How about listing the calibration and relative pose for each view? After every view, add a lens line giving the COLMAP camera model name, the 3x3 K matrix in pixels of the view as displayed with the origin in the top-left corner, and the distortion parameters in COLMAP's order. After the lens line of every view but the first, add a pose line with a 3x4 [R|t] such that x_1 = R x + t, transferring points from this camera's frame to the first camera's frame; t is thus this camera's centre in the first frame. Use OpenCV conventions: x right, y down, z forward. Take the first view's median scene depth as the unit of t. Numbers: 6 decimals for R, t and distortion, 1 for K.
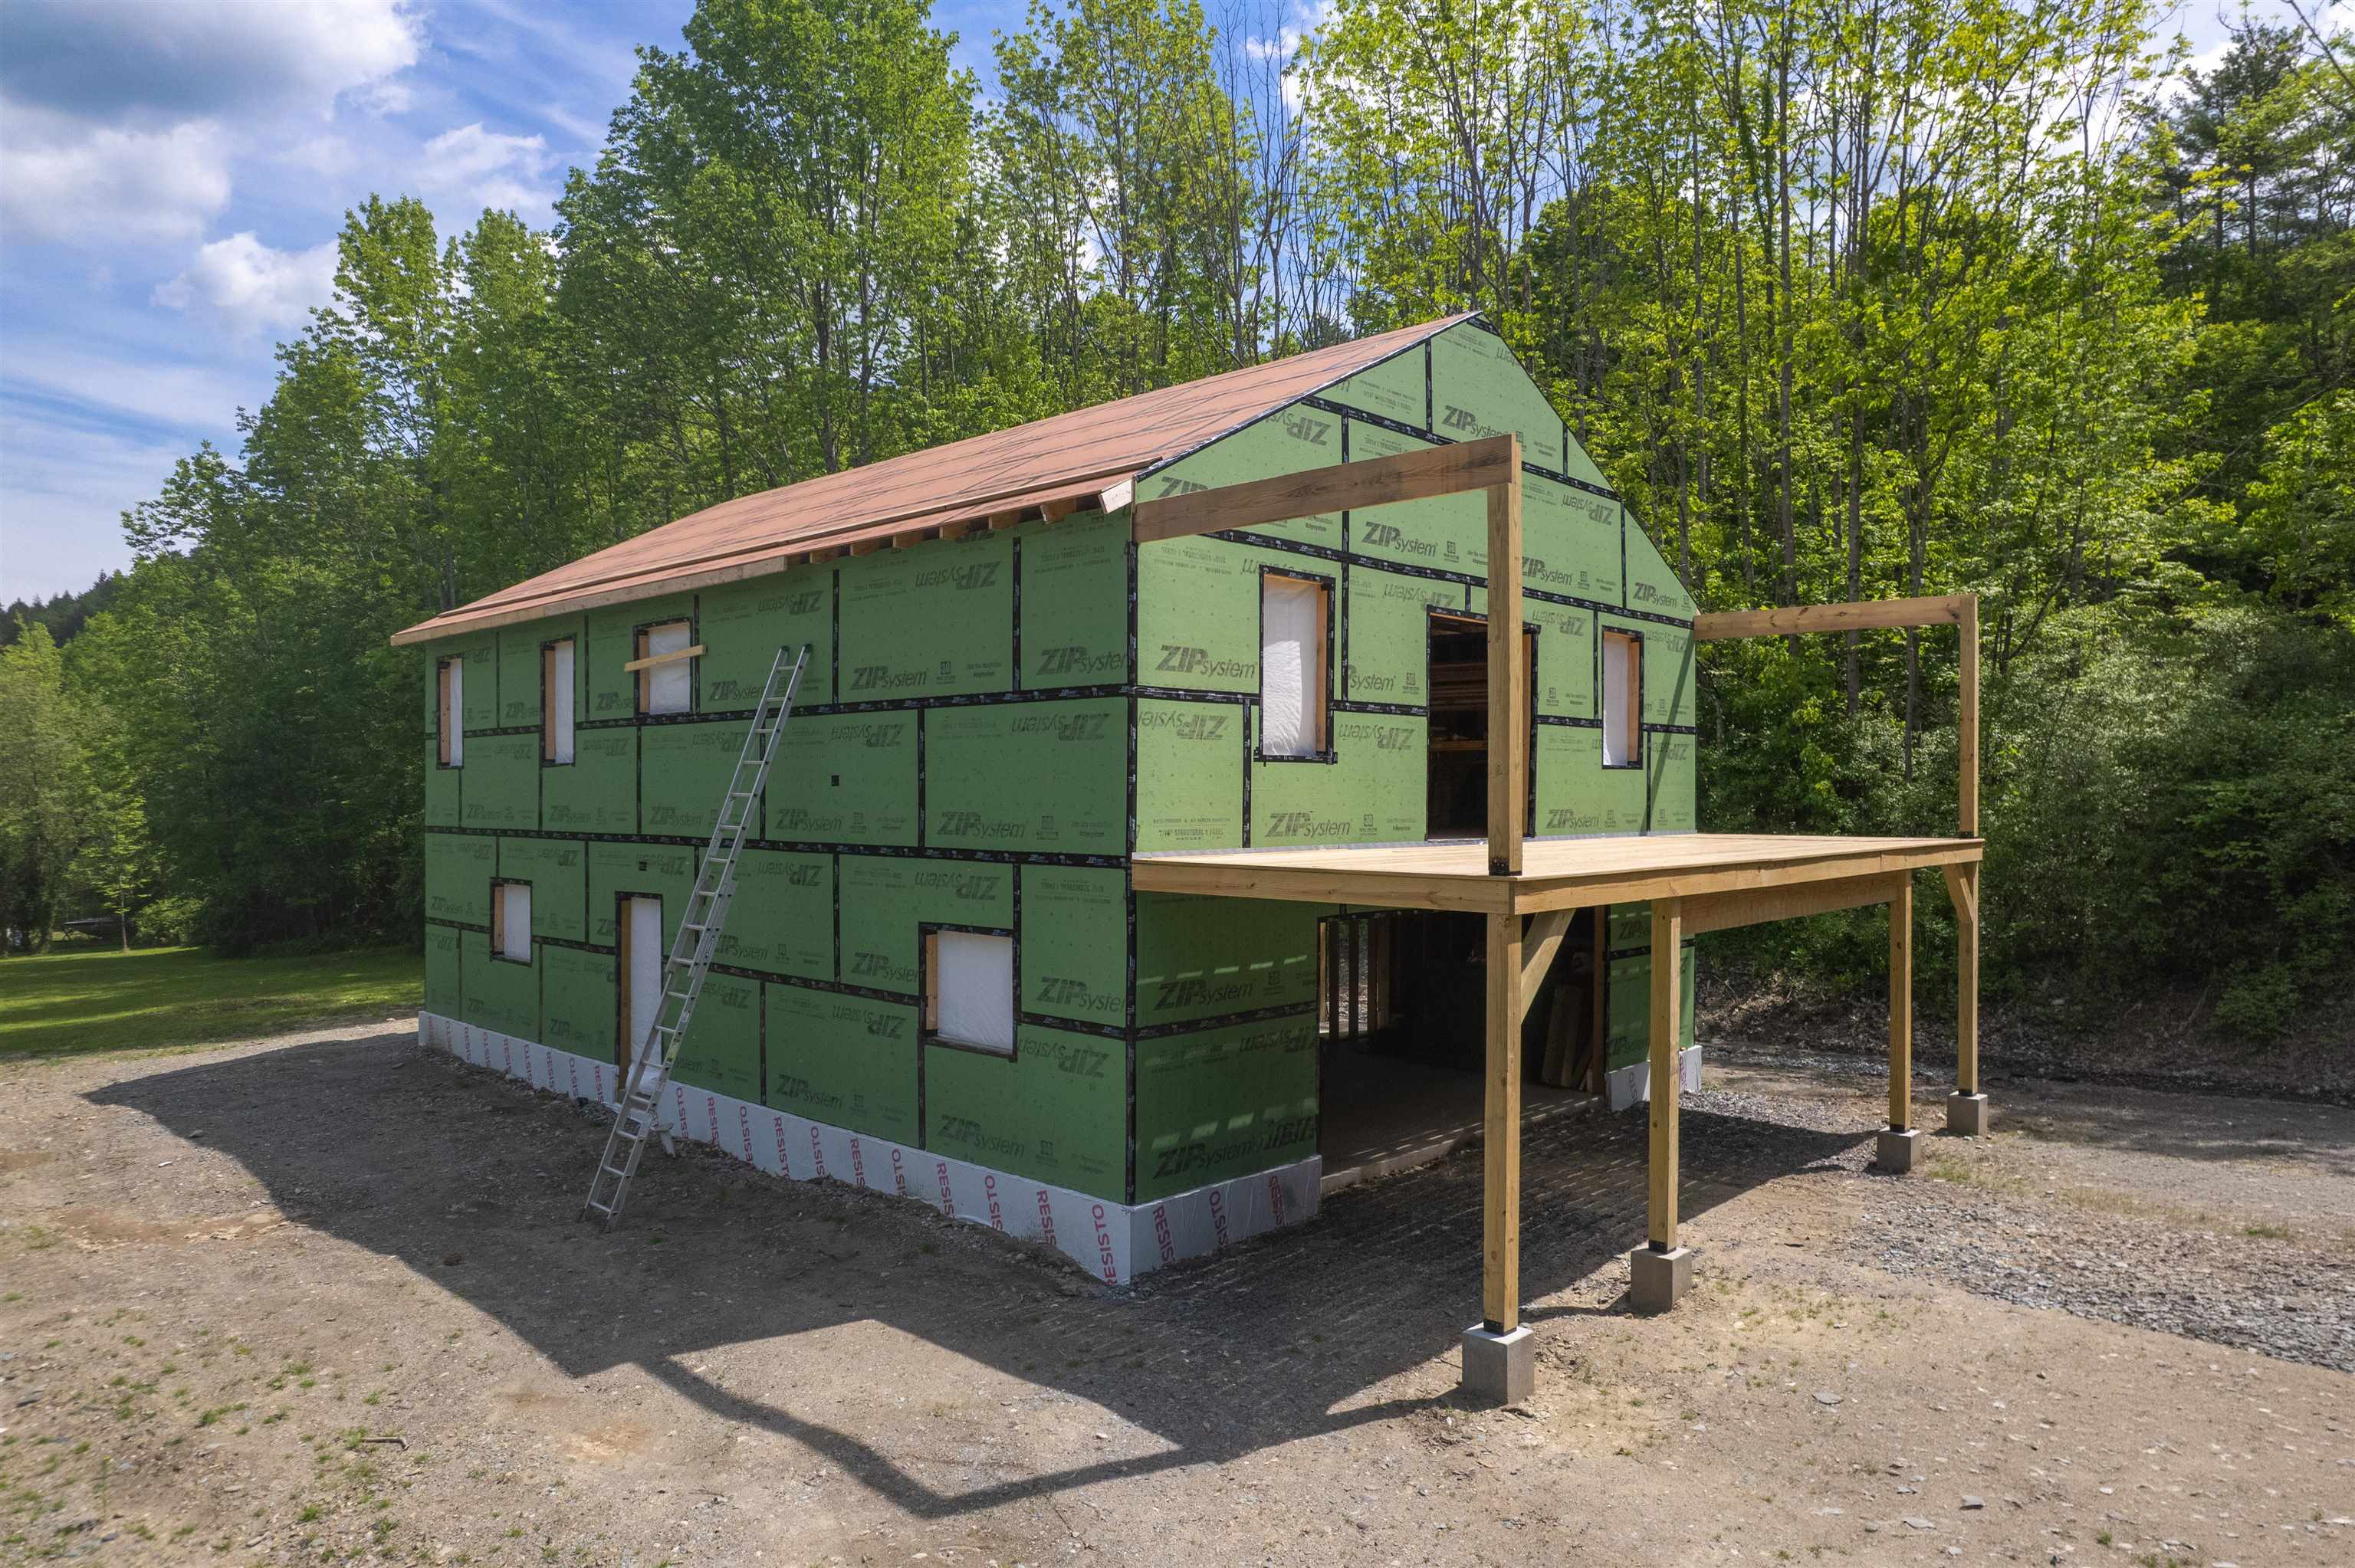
lens RADIAL K [[1482.6, 0, 1179.0], [0, 1482.6, 793.0], [0, 0, 1]] dist [-0.026977, 0.005140]
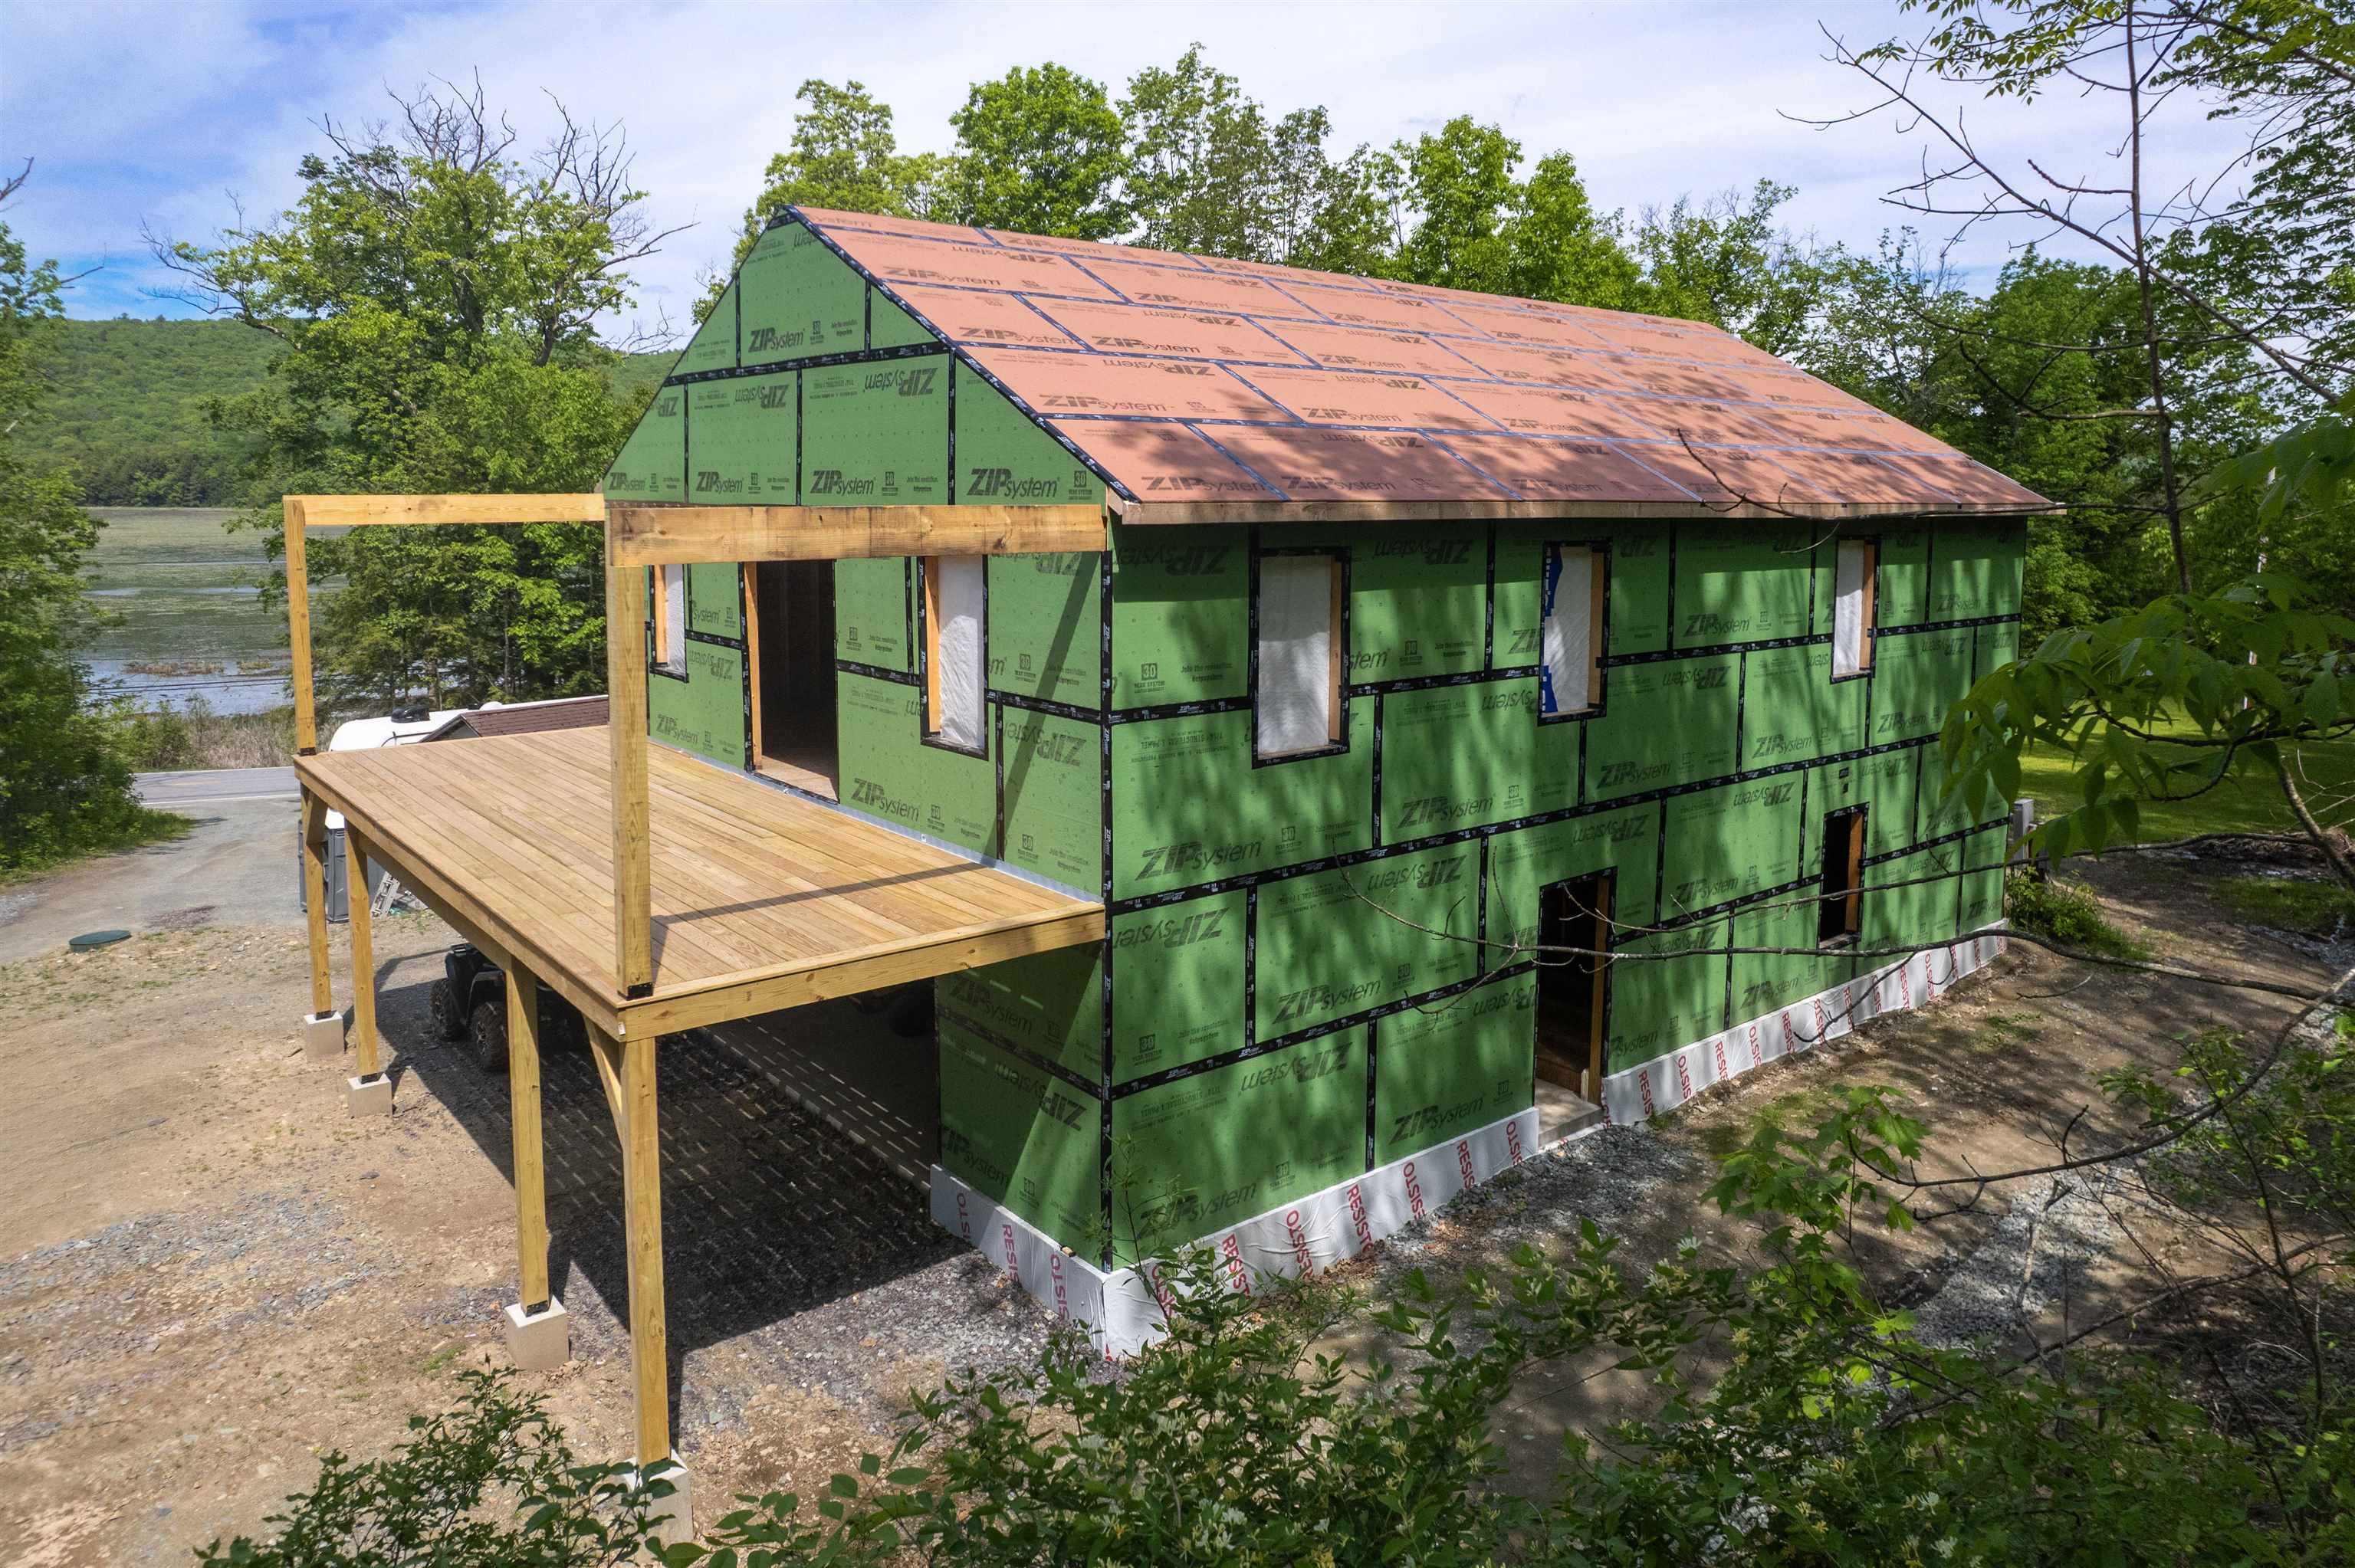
lens RADIAL K [[1493.5, 0, 1191.6], [0, 1493.5, 646.8], [0, 0, 1]] dist [-0.011964, 0.000423]
pose [[-0.109305, 0.099927, -0.988973, 1.284166], [-0.009835, 0.994777, 0.101601, -0.180063], [0.993960, 0.020832, -0.107751, 1.580725]]
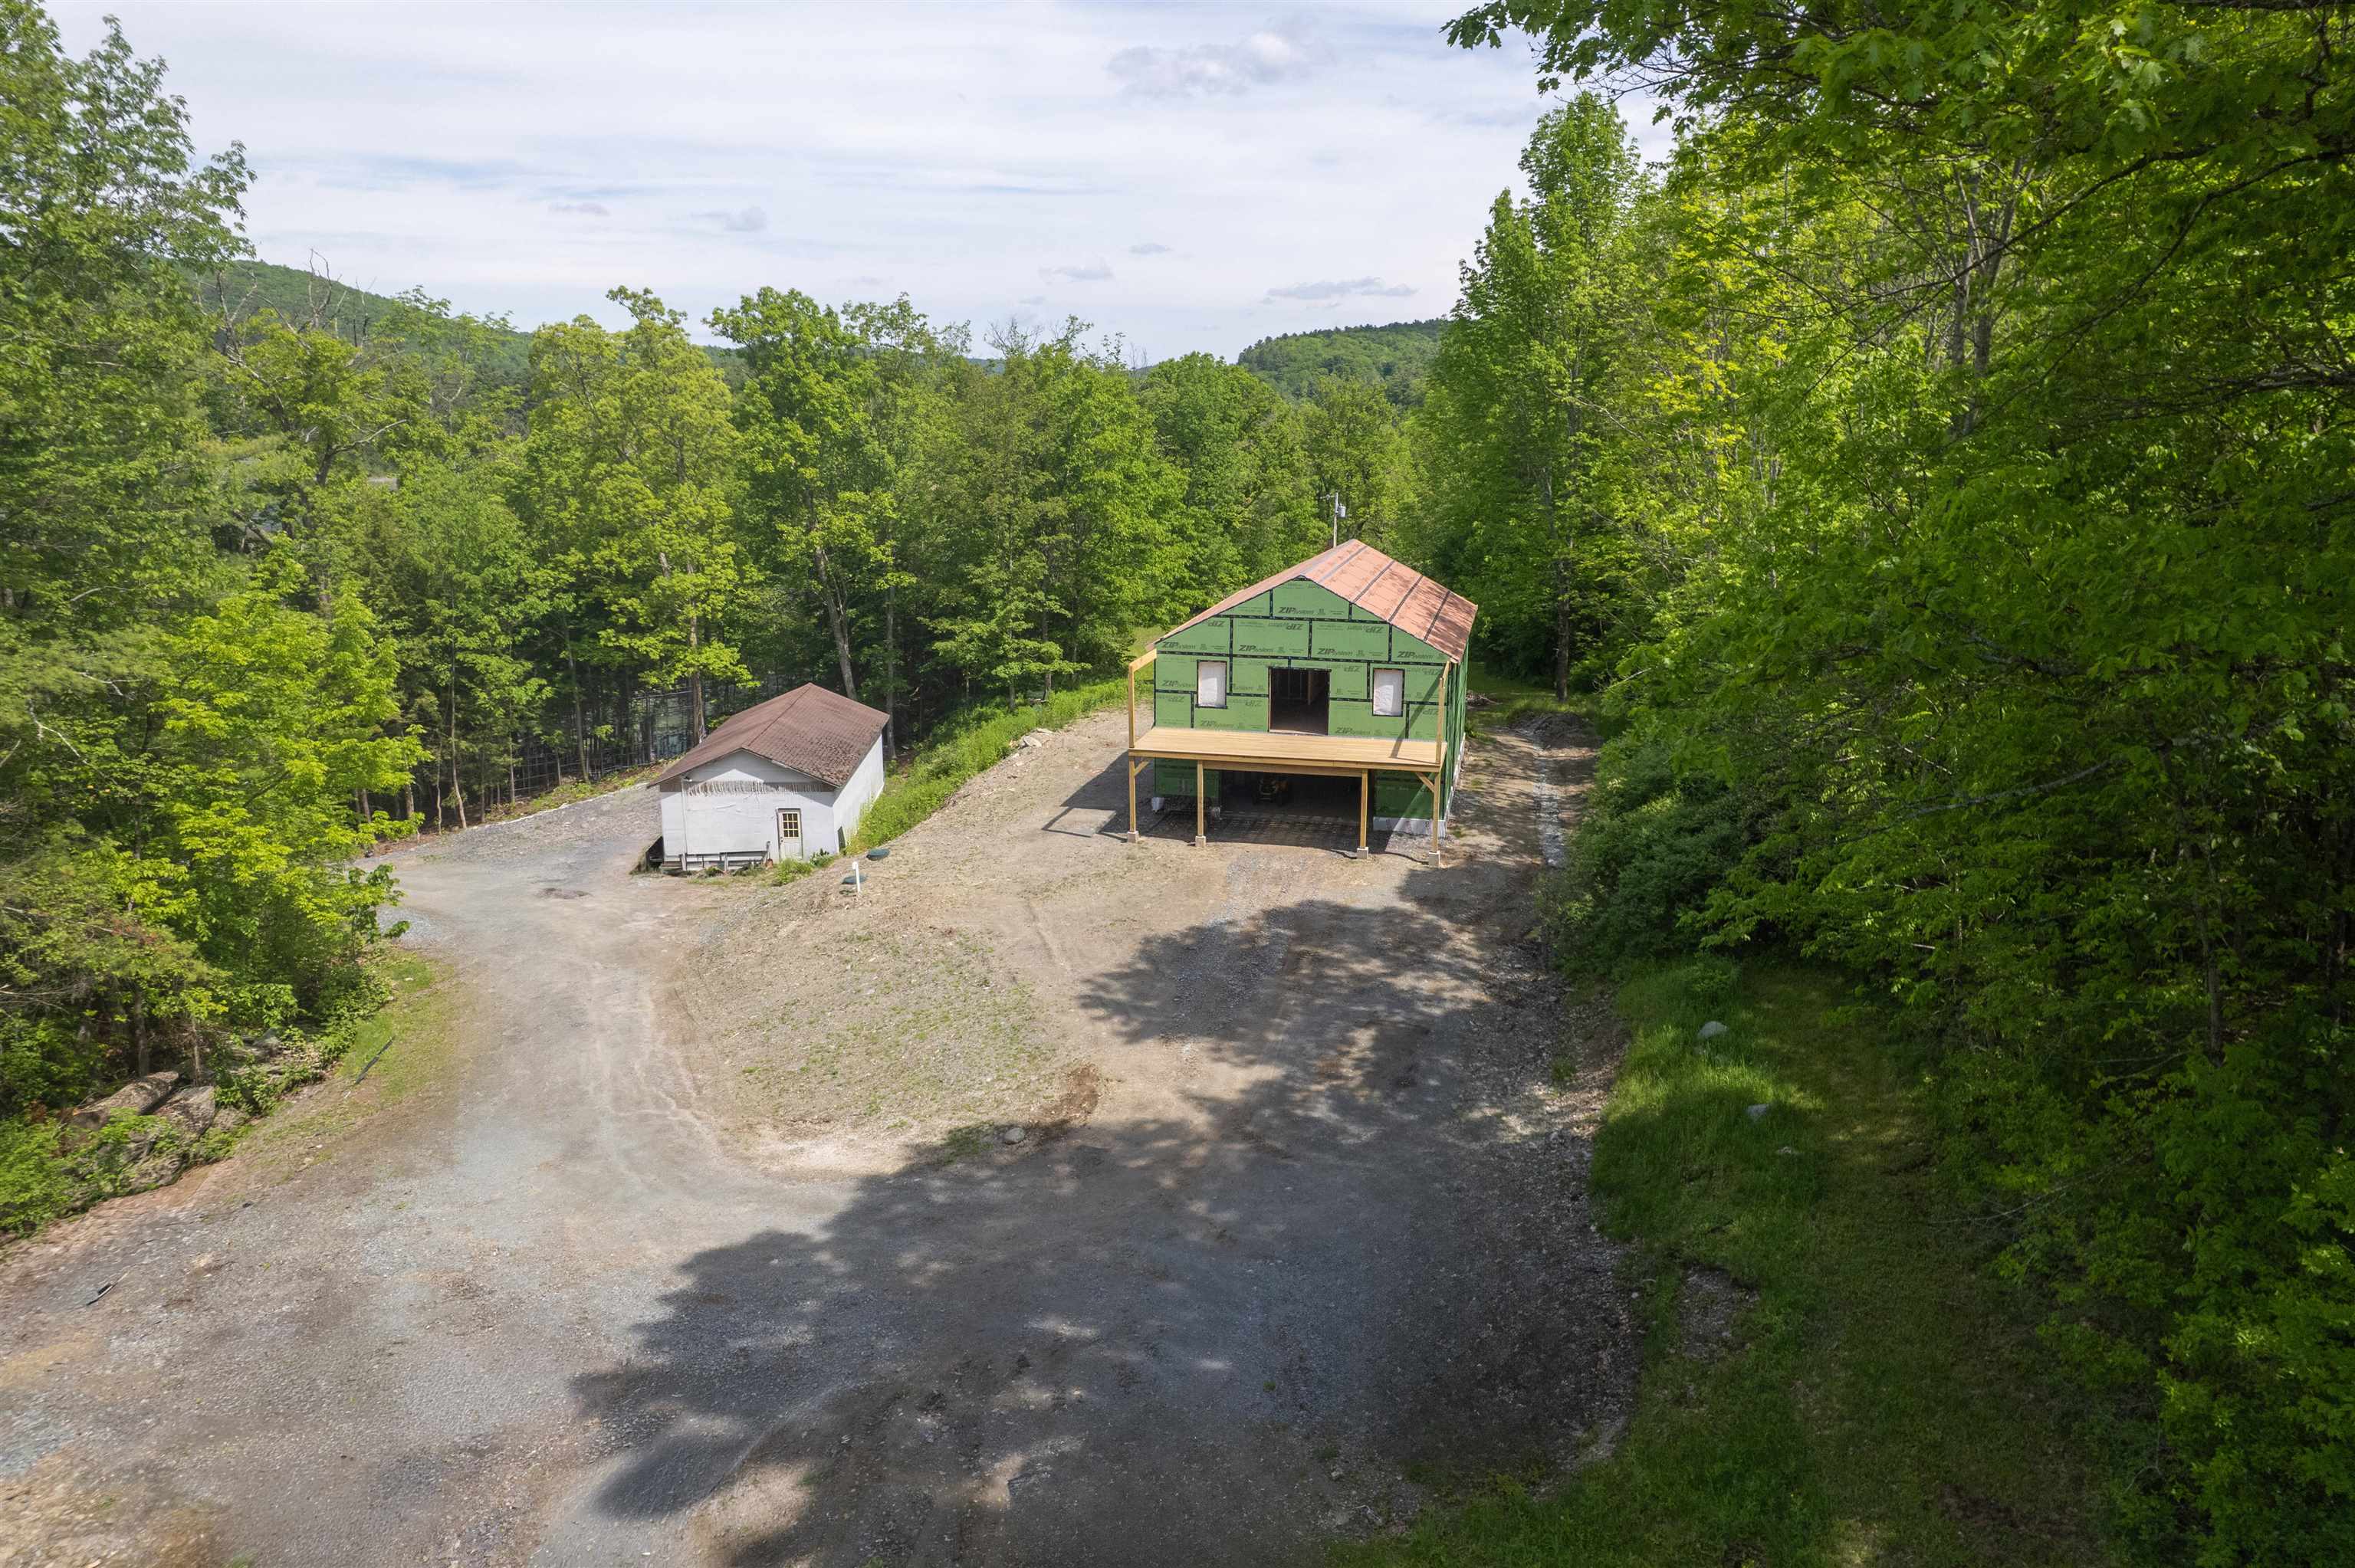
lens RADIAL K [[1482.6, 0, 1179.0], [0, 1482.6, 793.0], [0, 0, 1]] dist [-0.026977, 0.005140]
pose [[0.538753, 0.210709, -0.815688, 3.301078], [-0.007973, 0.969449, 0.245162, -0.769413], [0.842426, -0.125579, 0.523974, -1.164960]]
